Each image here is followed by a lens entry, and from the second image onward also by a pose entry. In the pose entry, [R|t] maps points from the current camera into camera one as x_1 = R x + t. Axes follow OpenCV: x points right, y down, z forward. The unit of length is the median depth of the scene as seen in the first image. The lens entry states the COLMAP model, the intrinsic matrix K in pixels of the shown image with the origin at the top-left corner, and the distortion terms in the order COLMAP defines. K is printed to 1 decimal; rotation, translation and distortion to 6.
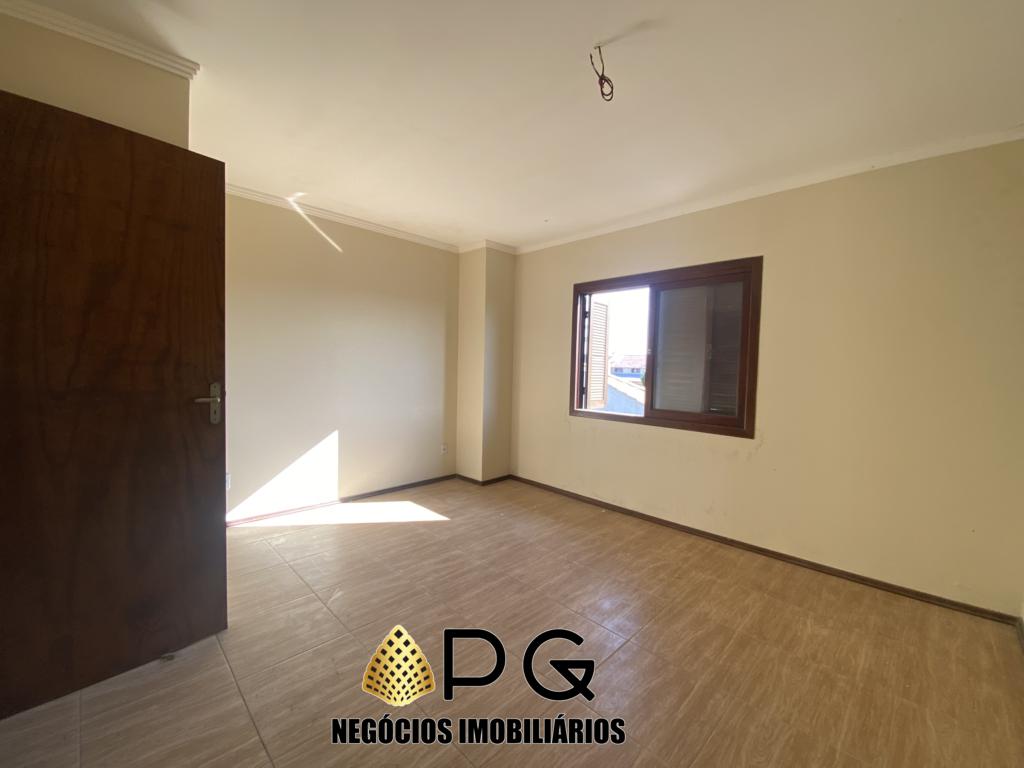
lens RADIAL K [[418.3, 0, 512.3], [0, 418.3, 385.7], [0, 0, 1]] dist [0.033917, -0.023085]
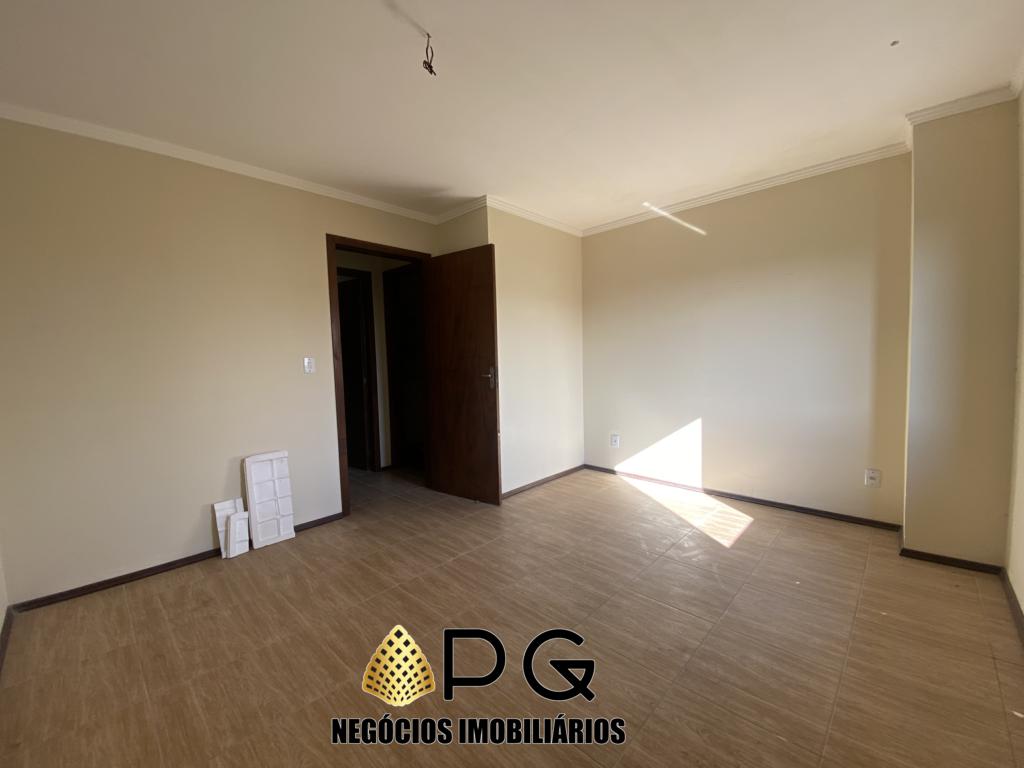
lens RADIAL K [[418.3, 0, 512.3], [0, 418.3, 385.7], [0, 0, 1]] dist [0.033917, -0.023085]
pose [[0.022011, 0.037402, -0.999058, 0.589865], [-0.030442, 0.998862, 0.036724, 0.007655], [0.999294, 0.029605, 0.023124, 0.567153]]
